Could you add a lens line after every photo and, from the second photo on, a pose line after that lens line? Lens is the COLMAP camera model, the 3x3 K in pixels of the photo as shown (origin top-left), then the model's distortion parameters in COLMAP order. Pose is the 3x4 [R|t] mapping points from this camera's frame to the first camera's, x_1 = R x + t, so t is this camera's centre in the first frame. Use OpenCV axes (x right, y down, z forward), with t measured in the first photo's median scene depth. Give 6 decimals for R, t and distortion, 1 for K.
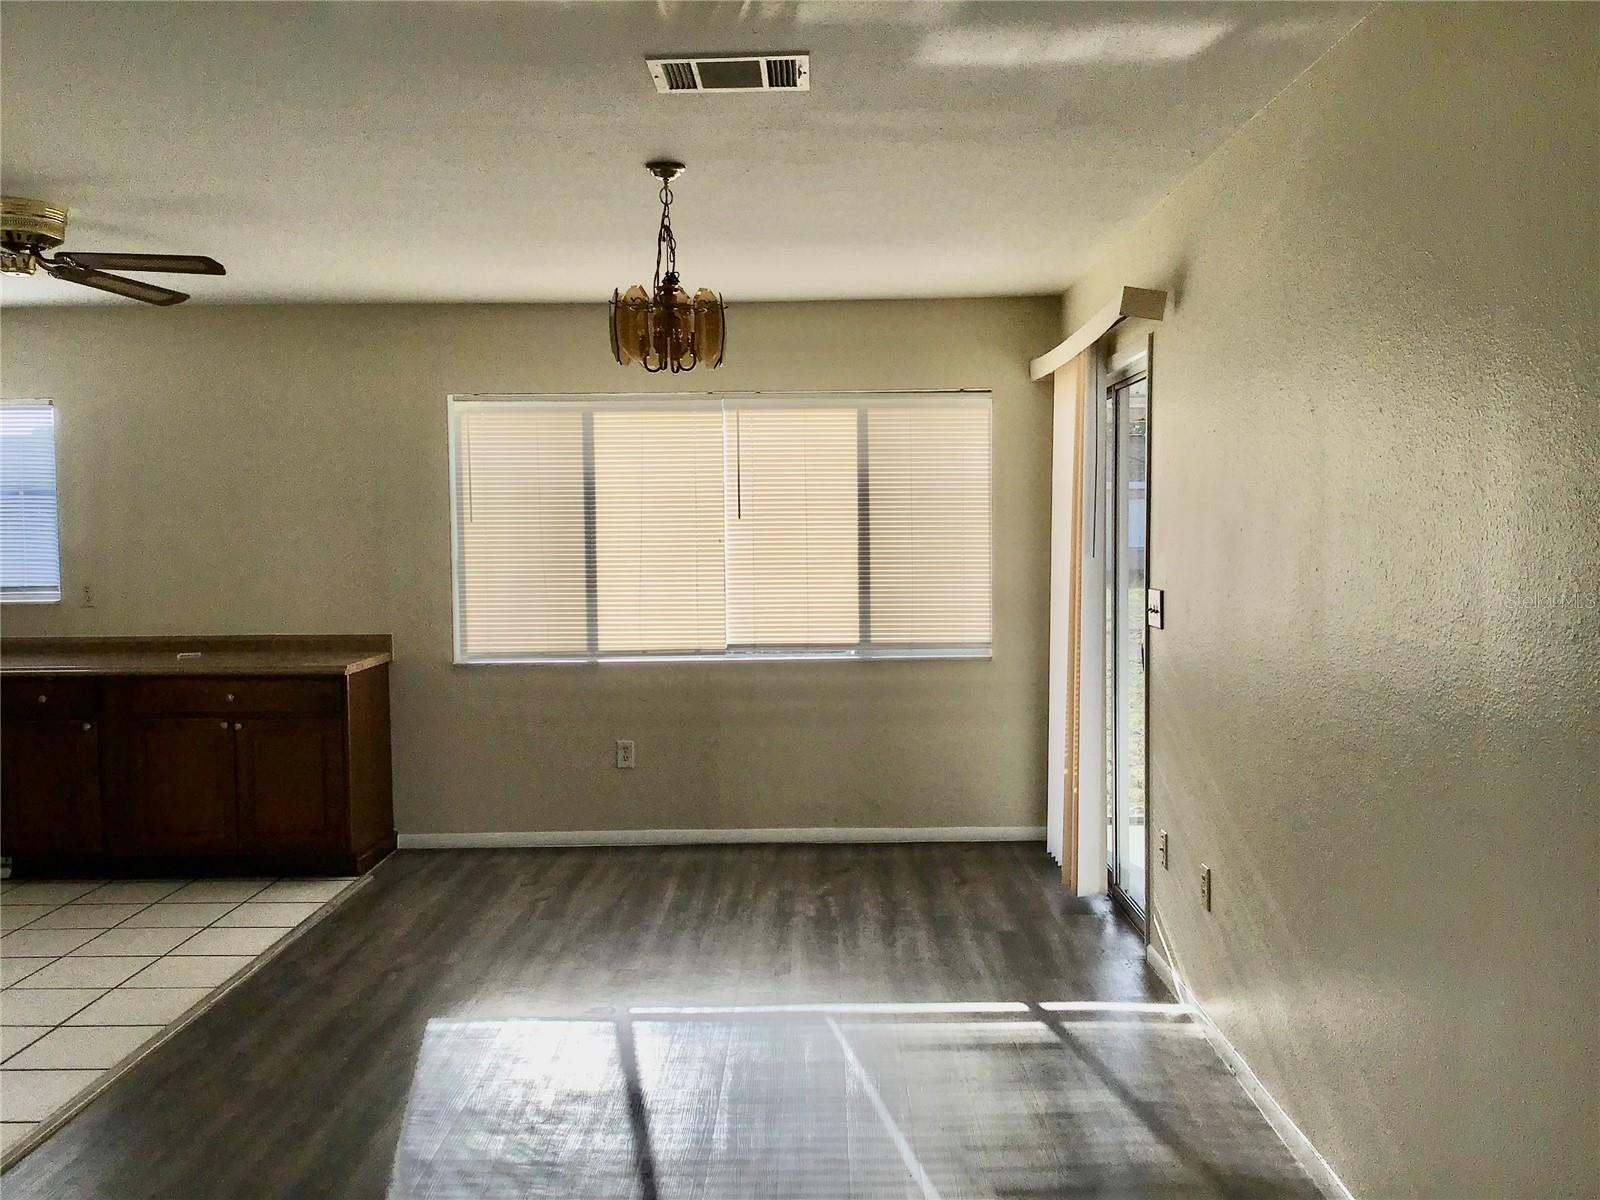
lens RADIAL K [[1449.4, 0, 805.1], [0, 1449.4, 601.3], [0, 0, 1]] dist [0.046680, 0.000000]
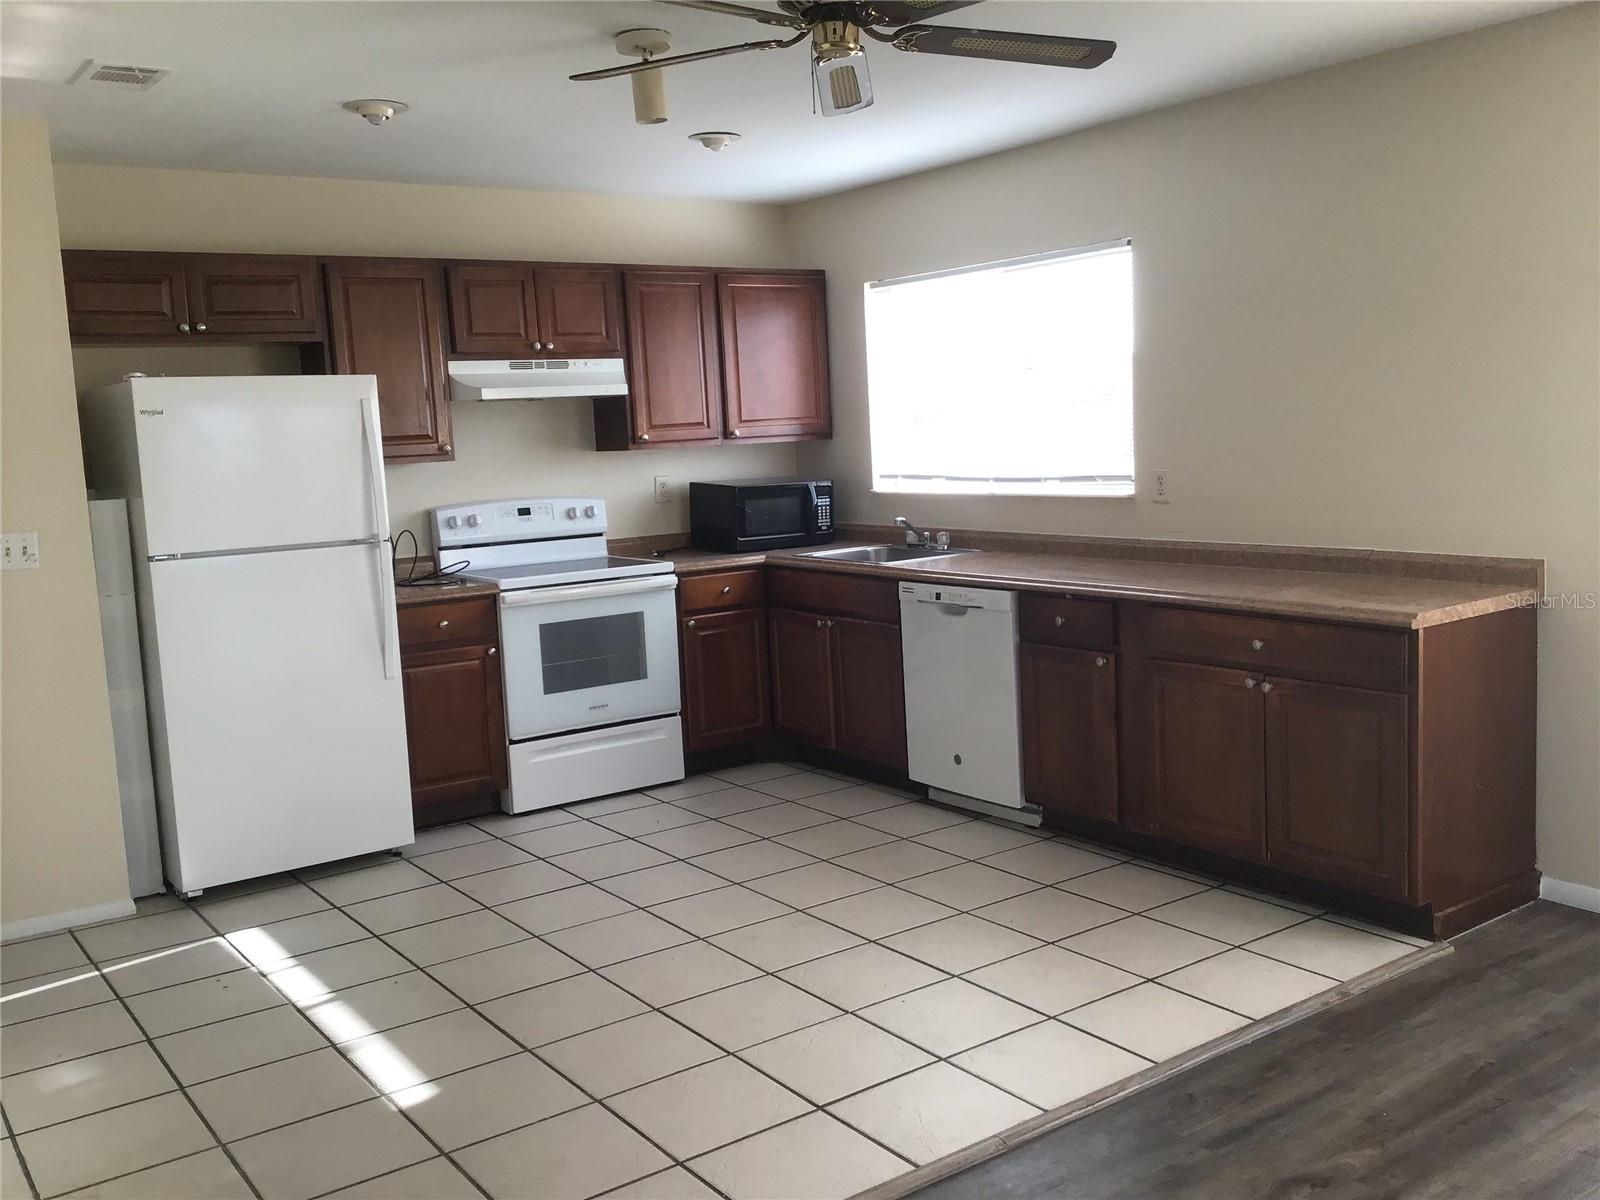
lens RADIAL K [[1449.4, 0, 797.3], [0, 1449.4, 604.0], [0, 0, 1]] dist [0.046680, 0.000000]
pose [[0.602268, 0.082692, -0.793999, 0.024137], [-0.006318, 0.995083, 0.098842, -0.020390], [0.798269, -0.054513, 0.599830, 0.407871]]
